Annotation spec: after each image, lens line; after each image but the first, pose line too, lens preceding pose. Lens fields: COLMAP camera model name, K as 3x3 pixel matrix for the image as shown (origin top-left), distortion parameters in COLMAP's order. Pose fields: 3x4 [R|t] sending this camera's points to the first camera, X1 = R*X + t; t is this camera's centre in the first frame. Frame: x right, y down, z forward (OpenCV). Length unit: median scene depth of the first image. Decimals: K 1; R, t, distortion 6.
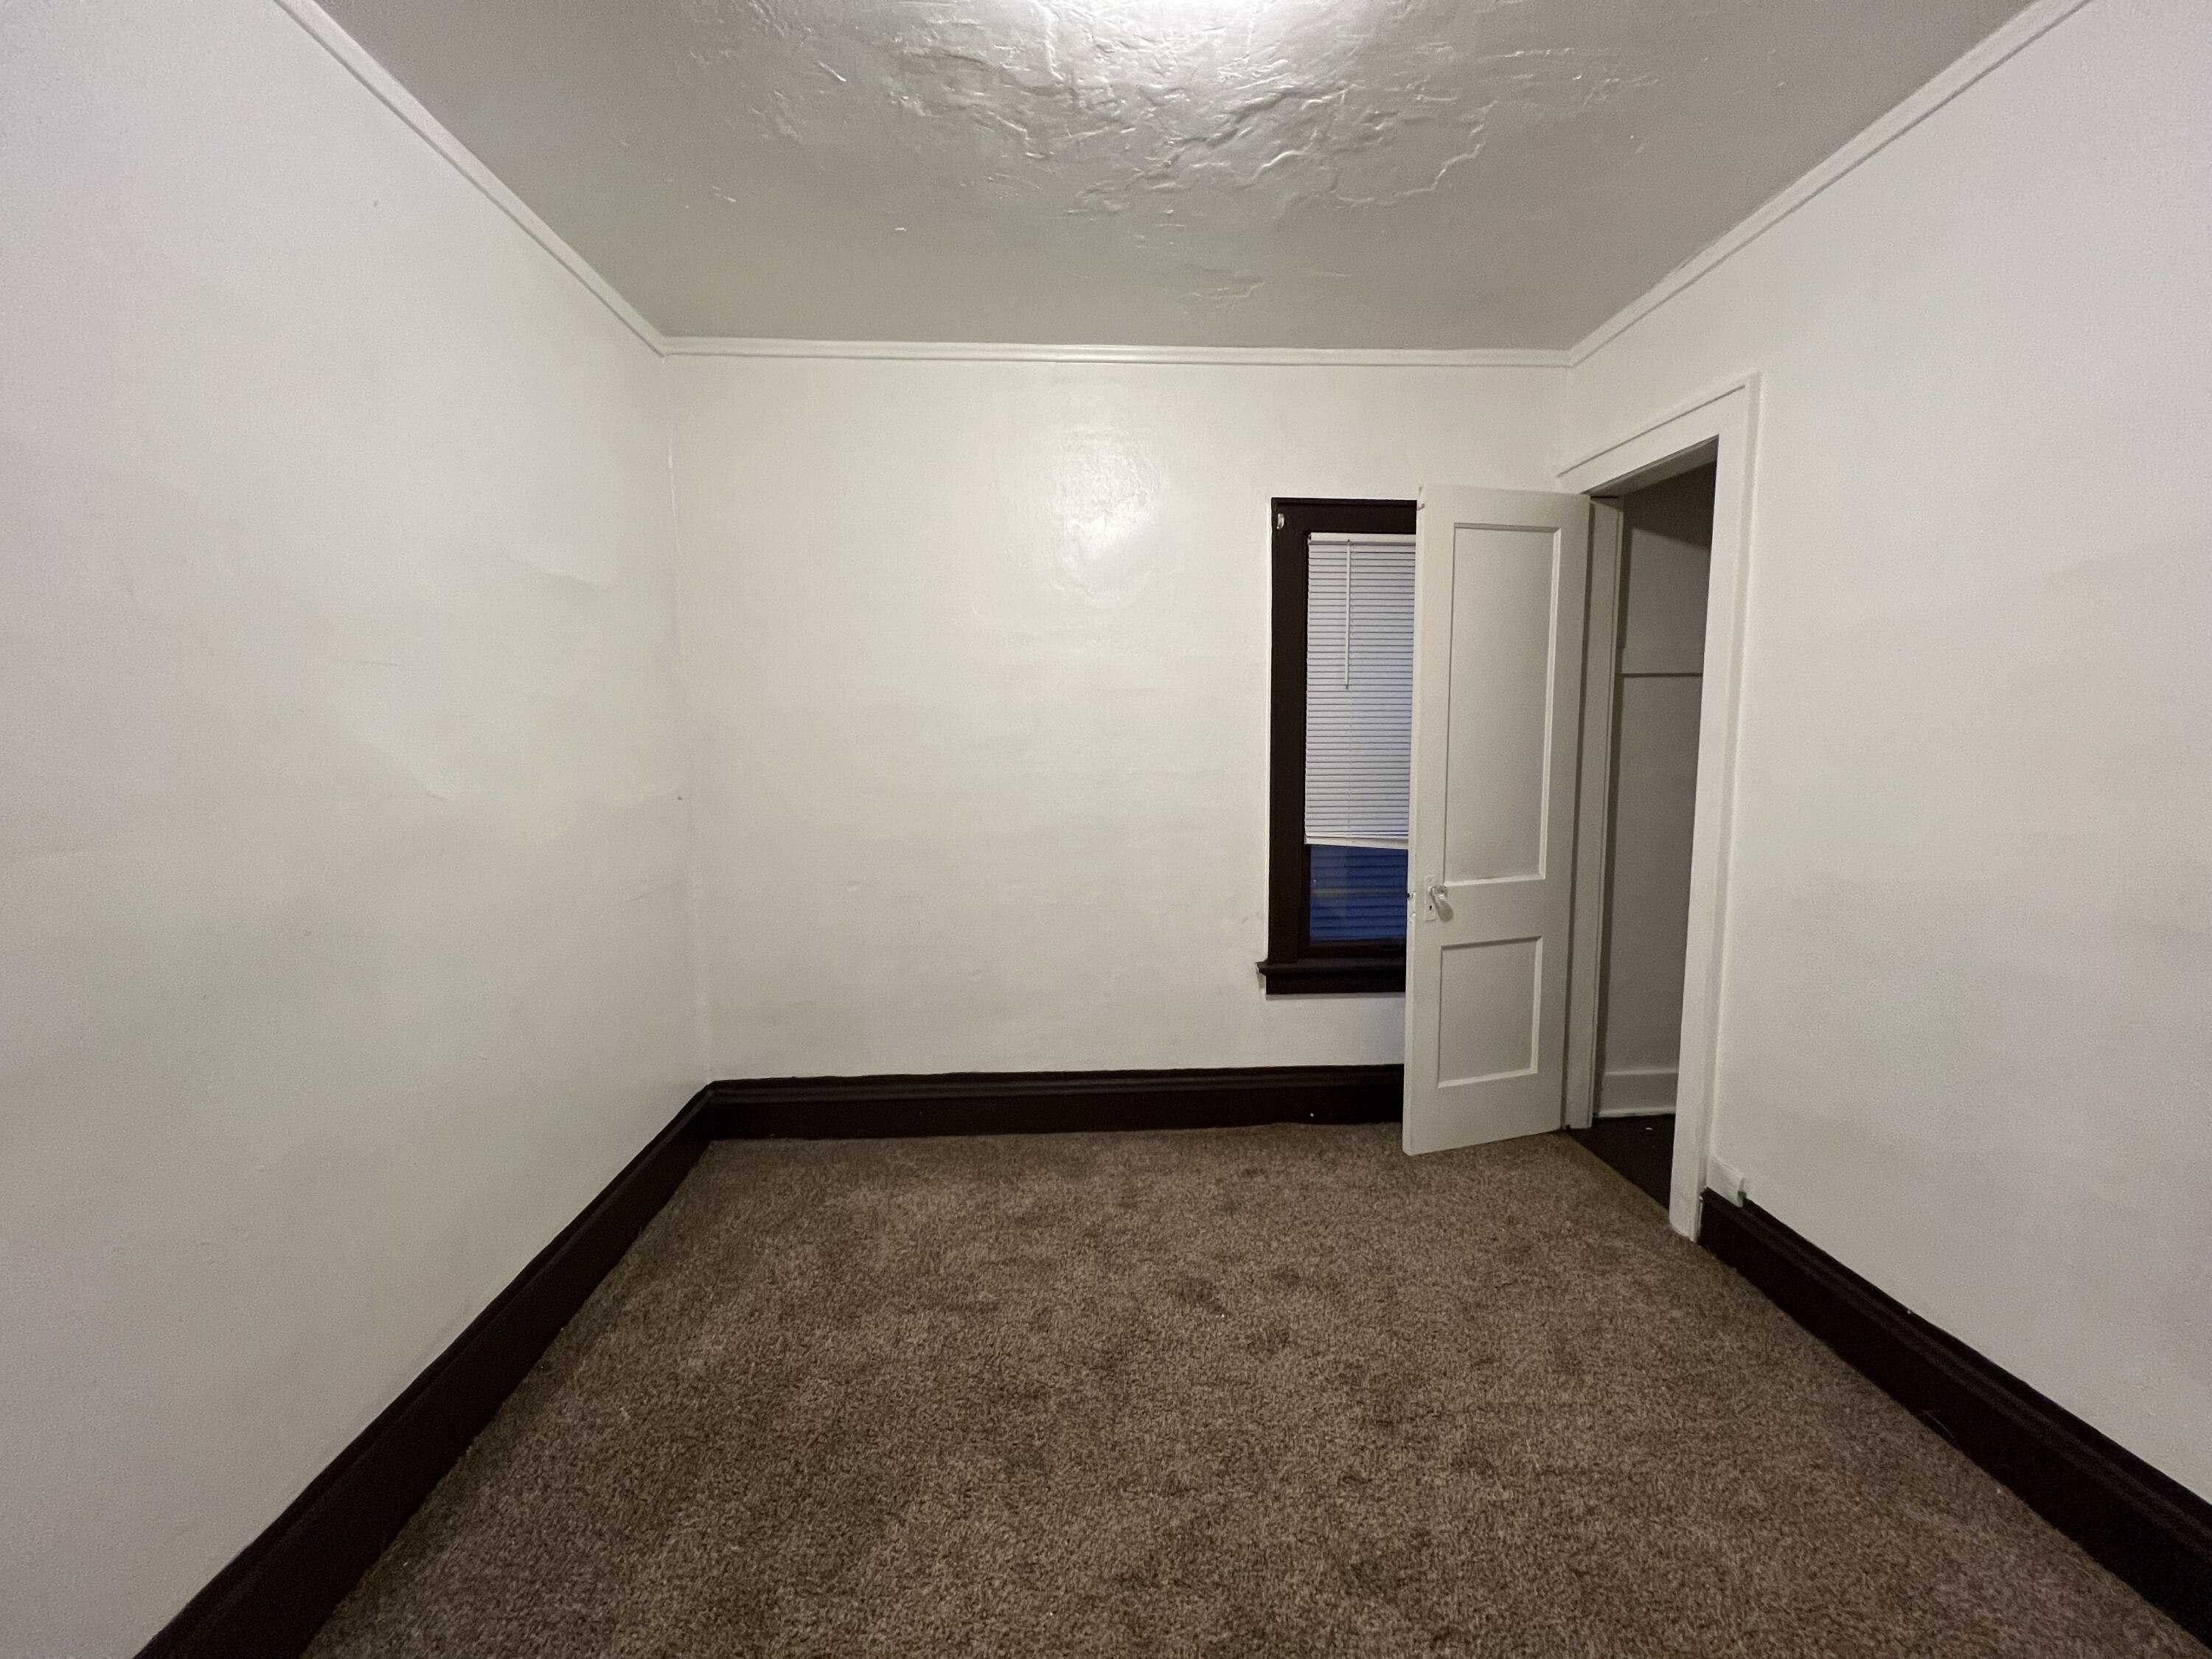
lens RADIAL K [[879.5, 0, 1107.2], [0, 879.5, 829.6], [0, 0, 1]] dist [-0.000420, 0.000567]
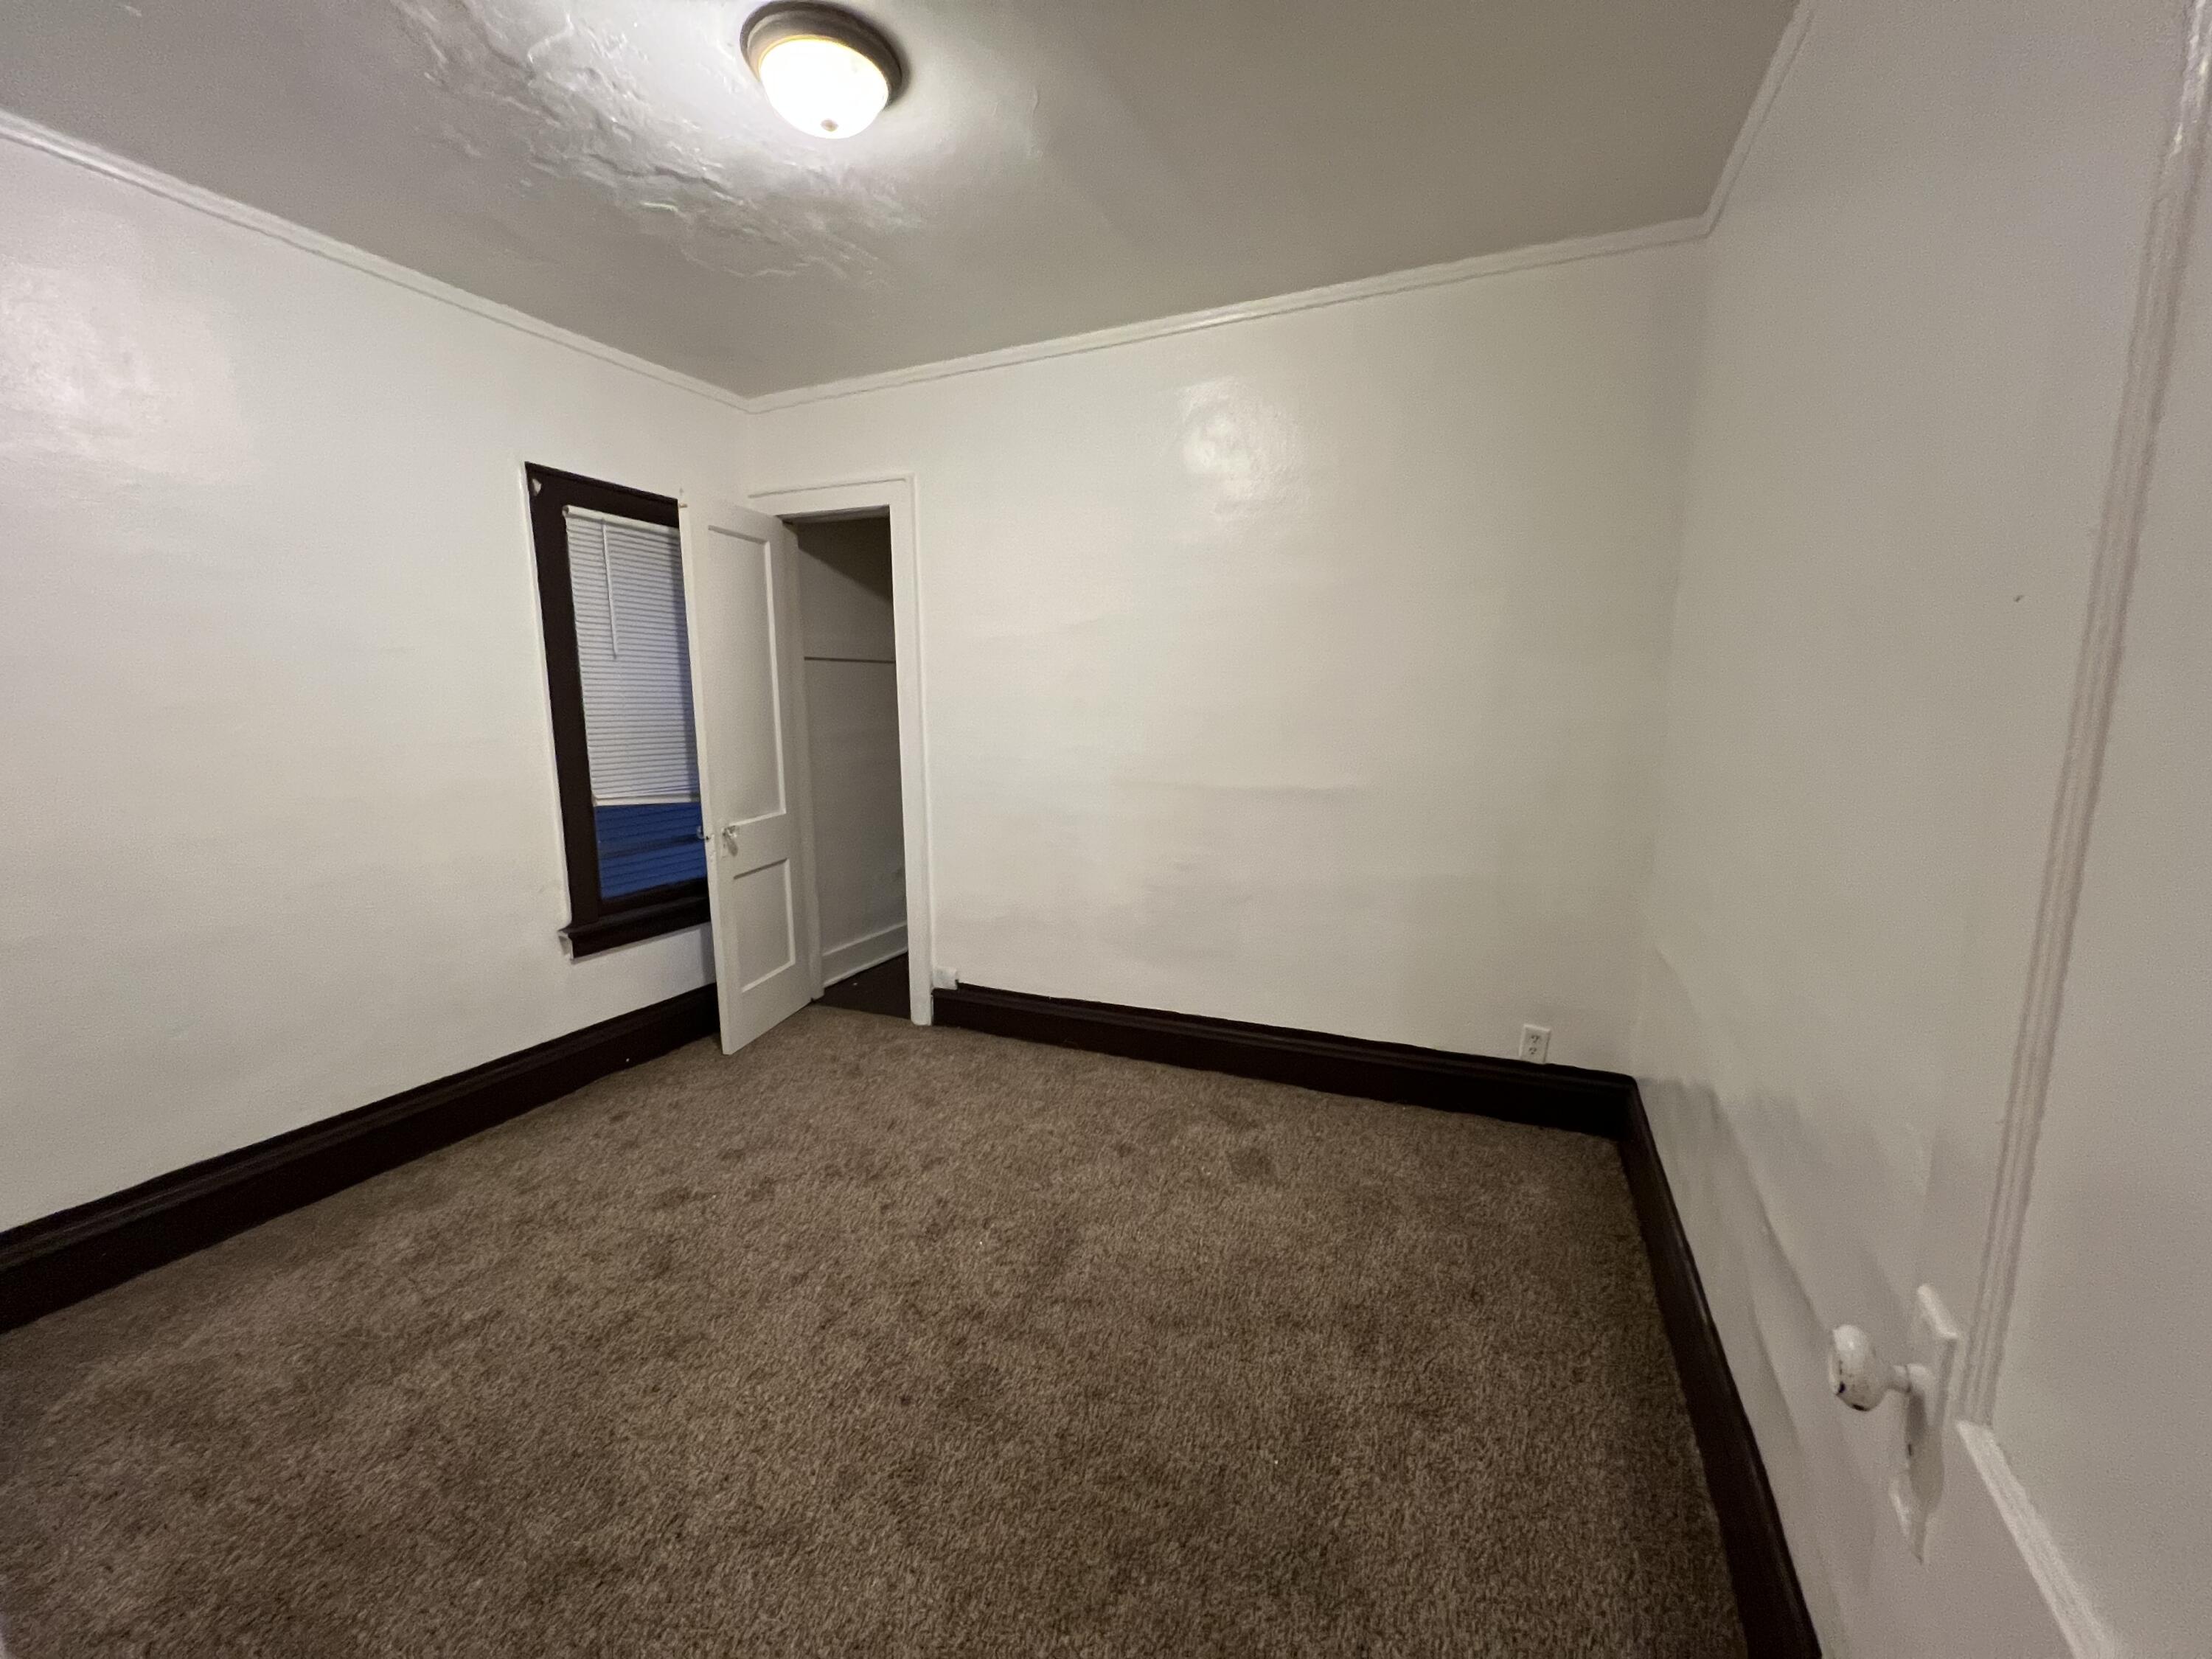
lens RADIAL K [[879.5, 0, 1097.9], [0, 879.5, 830.3], [0, 0, 1]] dist [-0.000420, 0.000567]
pose [[0.469006, -0.126101, 0.874146, -0.458459], [0.096975, 0.991123, 0.090945, 0.007816], [-0.877855, 0.042117, 0.477071, -0.025262]]
